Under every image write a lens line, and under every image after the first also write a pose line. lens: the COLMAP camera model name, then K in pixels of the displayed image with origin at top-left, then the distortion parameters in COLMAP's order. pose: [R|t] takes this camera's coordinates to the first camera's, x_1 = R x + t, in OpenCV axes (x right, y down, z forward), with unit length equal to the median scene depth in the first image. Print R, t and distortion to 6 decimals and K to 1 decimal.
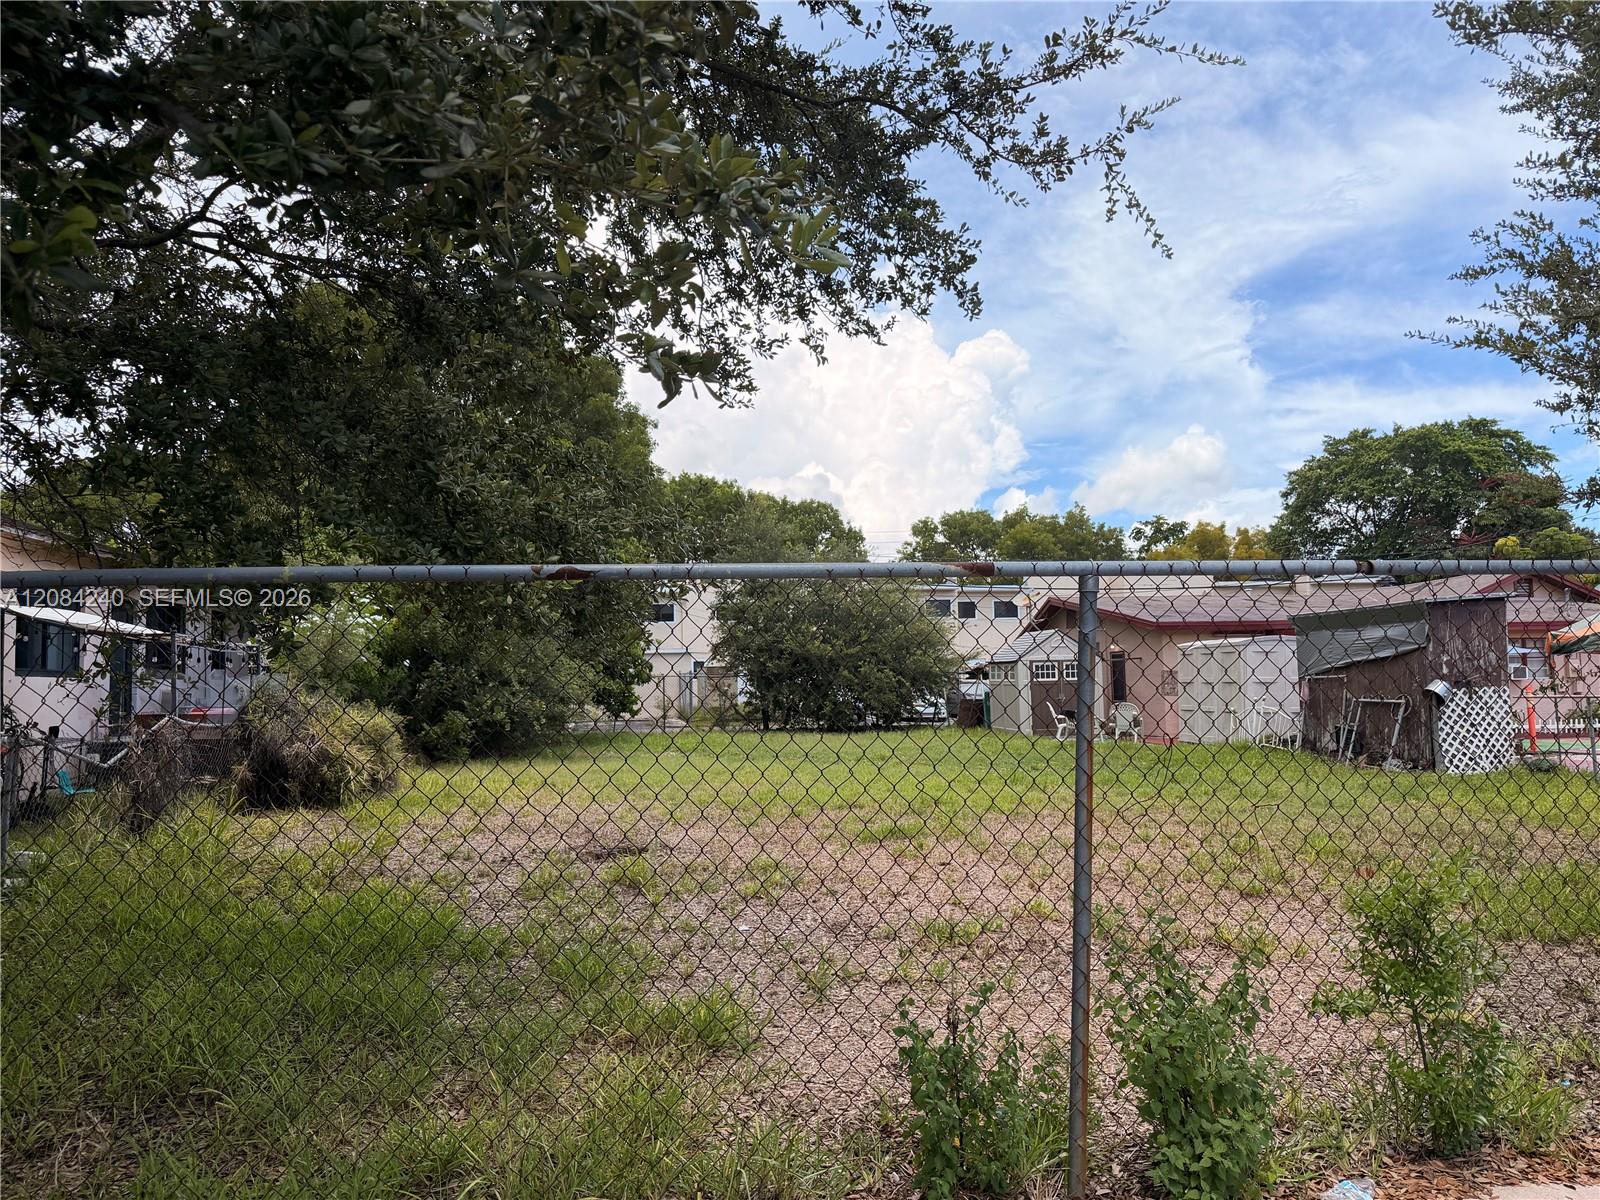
lens RADIAL K [[1132.1, 0, 781.8], [0, 1132.1, 640.7], [0, 0, 1]] dist [-0.014764, -0.007796]
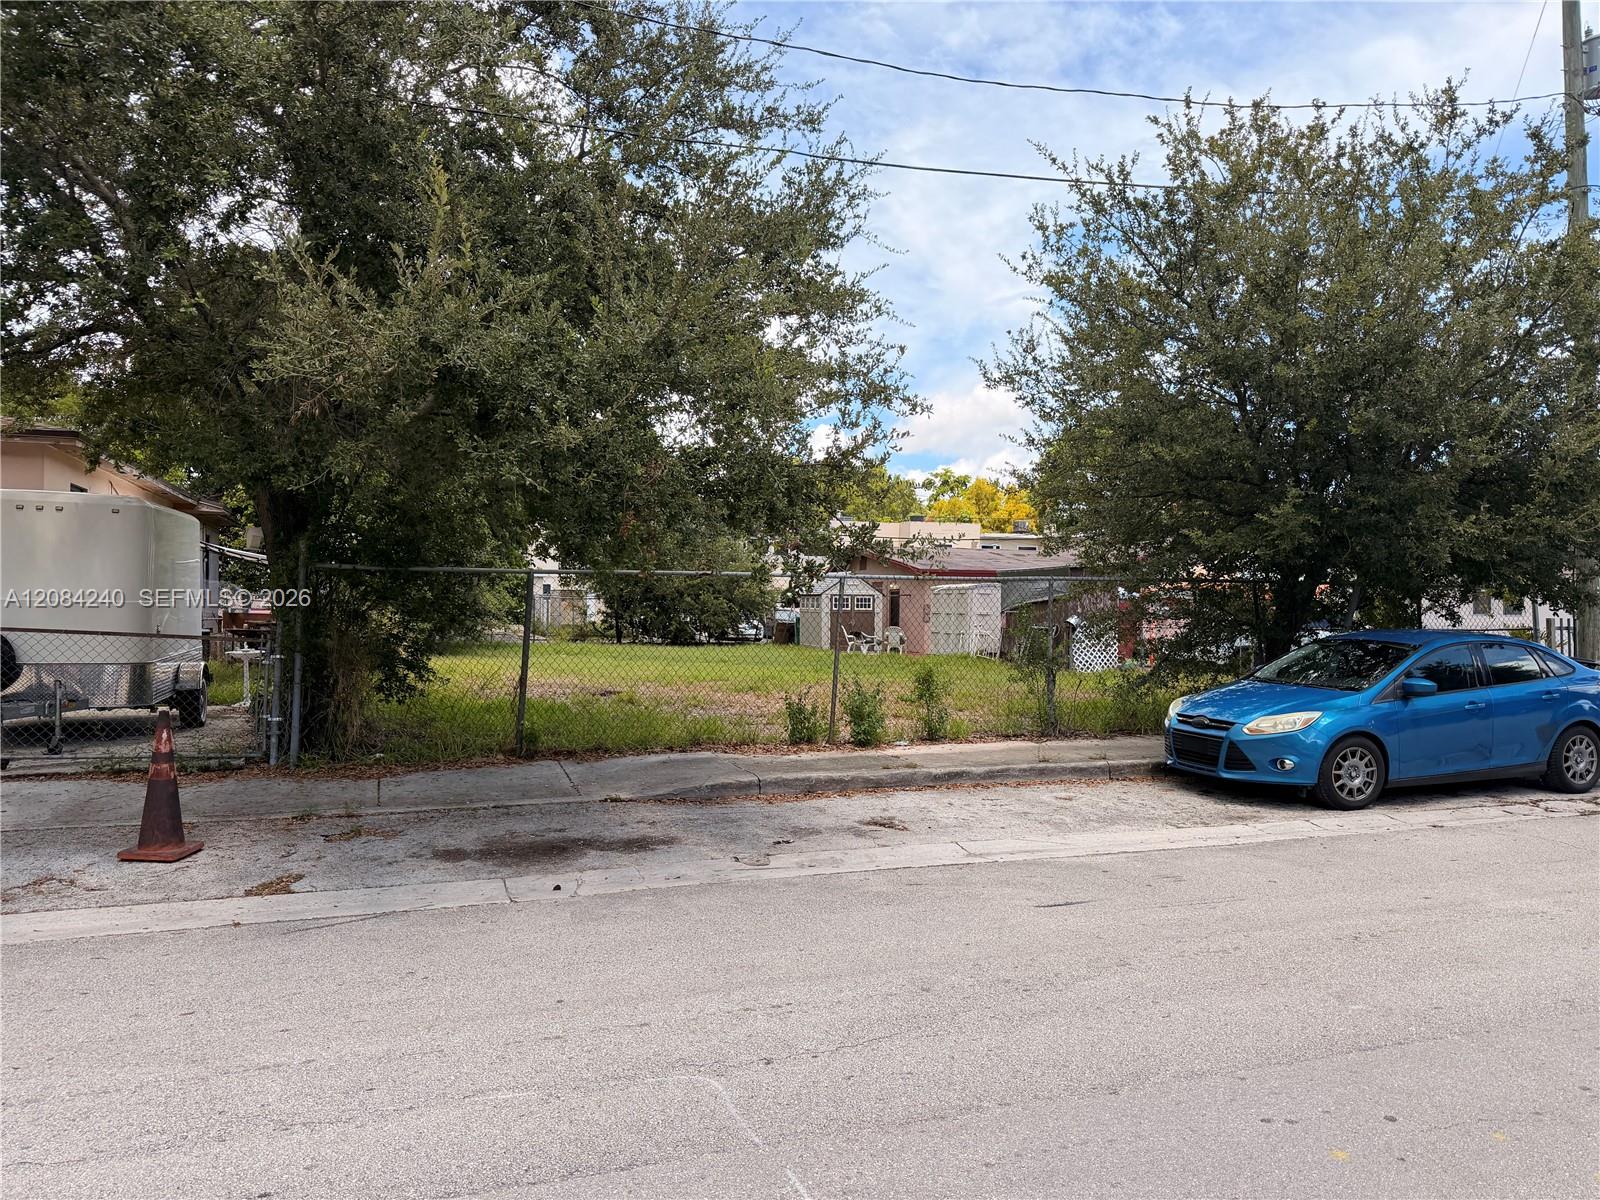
lens RADIAL K [[1132.1, 0, 799.7], [0, 1132.1, 601.2], [0, 0, 1]] dist [-0.014764, -0.007796]
pose [[0.982297, 0.031304, 0.184698, -0.740566], [-0.036841, 0.998966, 0.026624, -0.105226], [-0.183674, -0.032957, 0.982435, -3.586993]]
